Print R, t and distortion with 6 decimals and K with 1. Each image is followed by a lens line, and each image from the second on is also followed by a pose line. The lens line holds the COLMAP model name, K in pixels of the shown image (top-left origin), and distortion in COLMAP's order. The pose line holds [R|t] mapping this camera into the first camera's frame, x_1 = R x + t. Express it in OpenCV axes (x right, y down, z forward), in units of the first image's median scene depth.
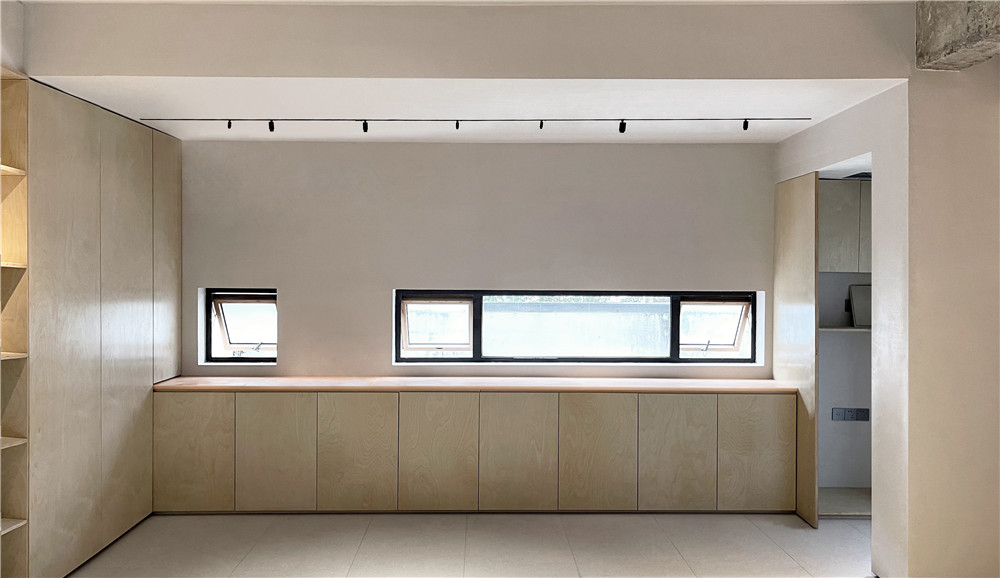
lens RADIAL K [[818.9, 0, 500.0], [0, 818.9, 289.0], [0, 0, 1]] dist [0.113491, 0.001621]
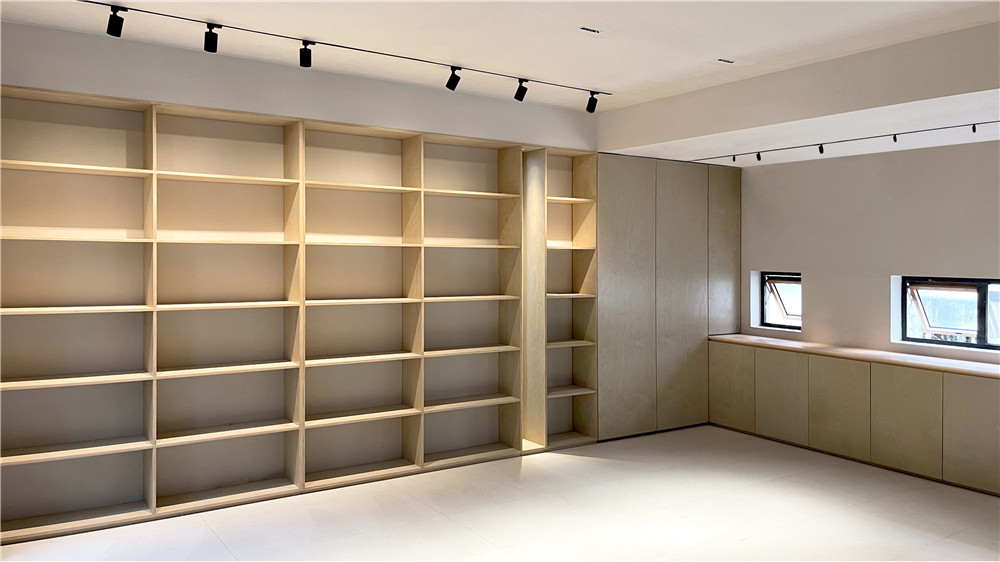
lens RADIAL K [[764.9, 0, 500.0], [0, 764.9, 281.0], [0, 0, 1]] dist [-0.001075, -0.001716]
pose [[0.537398, 0.031636, -0.842735, 0.476807], [-0.026411, 0.999437, 0.020677, 0.000090], [0.842915, 0.011146, 0.537932, -0.034789]]
